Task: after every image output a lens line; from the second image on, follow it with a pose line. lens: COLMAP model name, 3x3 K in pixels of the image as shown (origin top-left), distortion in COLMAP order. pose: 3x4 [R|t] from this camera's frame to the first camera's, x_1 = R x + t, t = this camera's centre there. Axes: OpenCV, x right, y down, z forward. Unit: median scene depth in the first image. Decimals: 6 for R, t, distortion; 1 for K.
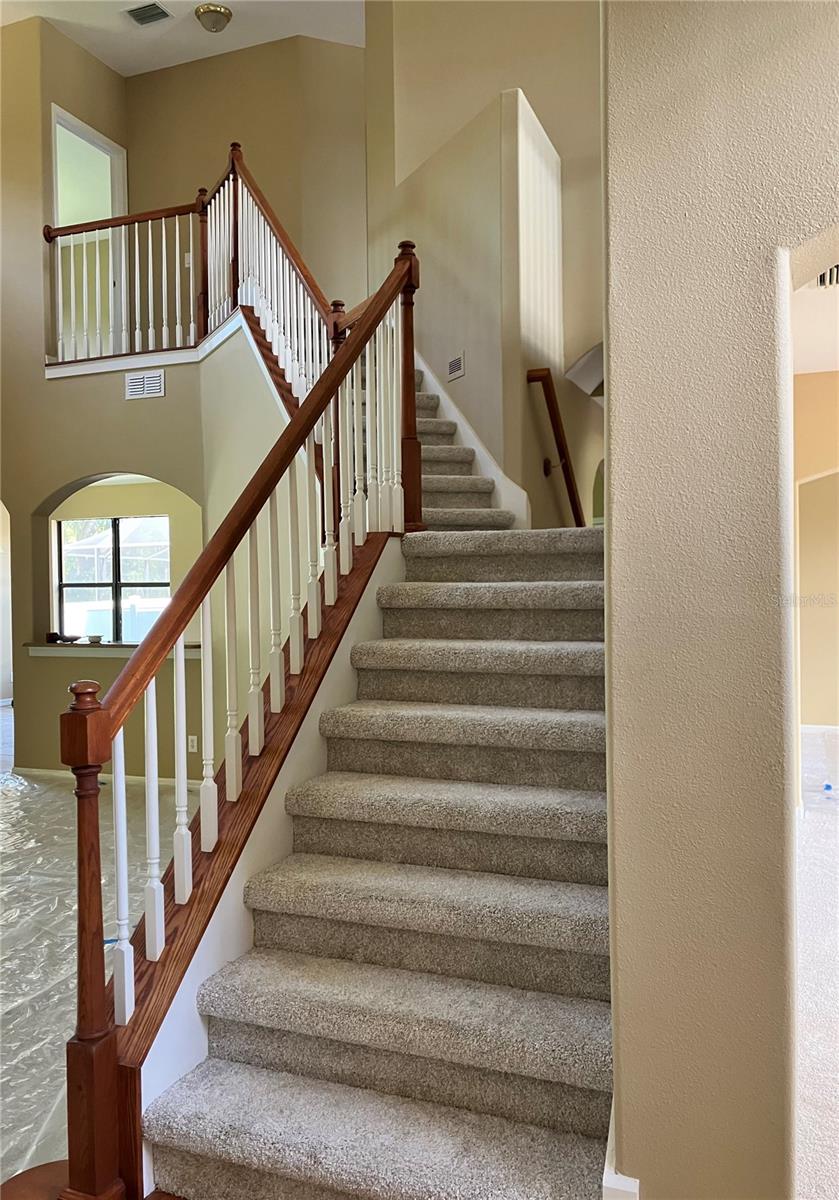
lens RADIAL K [[1014.9, 0, 419.5], [0, 1014.9, 582.4], [0, 0, 1]] dist [0.009058, 0.010171]
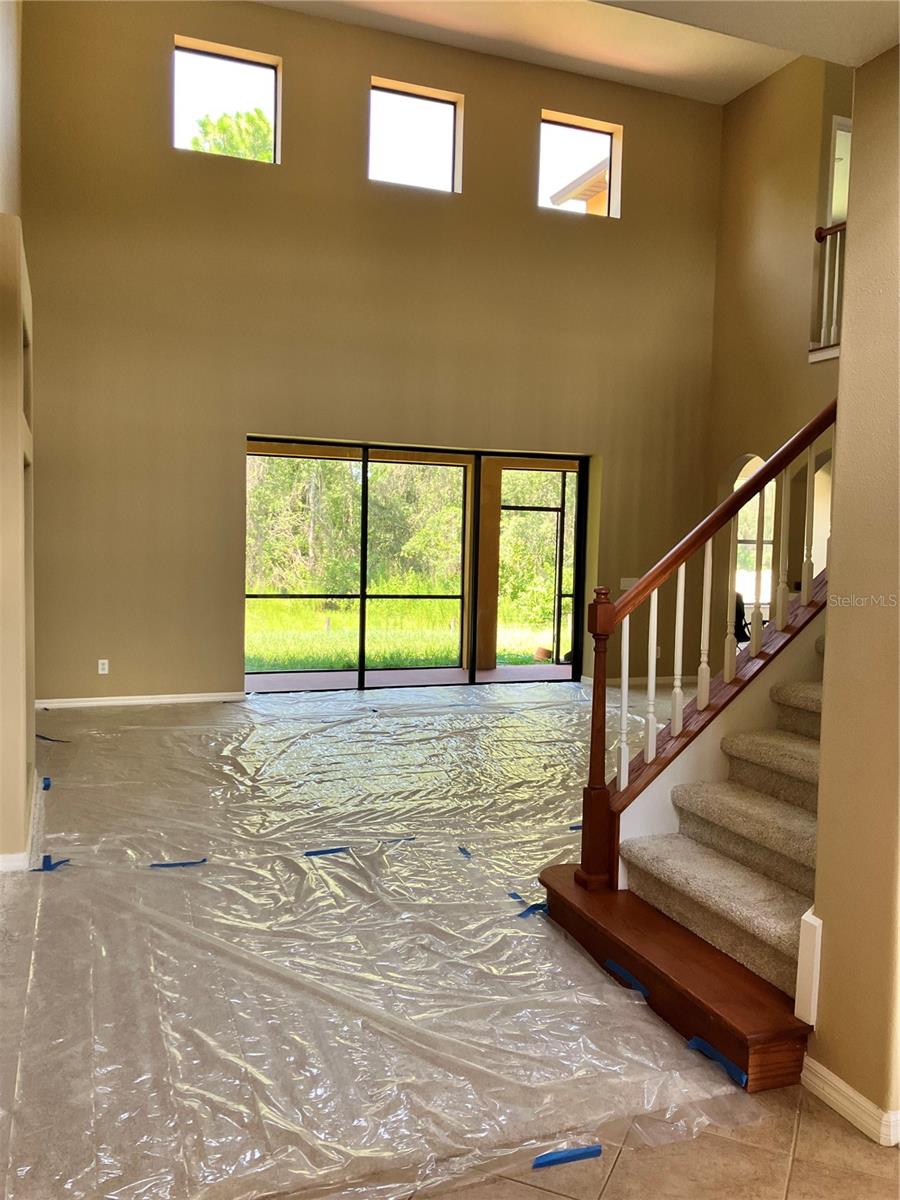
lens RADIAL K [[987.1, 0, 450.0], [0, 987.1, 600.0], [0, 0, 1]] dist [0.041897, -0.059742]
pose [[0.700598, 0.080479, -0.709003, 0.649539], [-0.039769, 0.996479, 0.073813, 0.006299], [0.712447, -0.023517, 0.701332, -0.348784]]
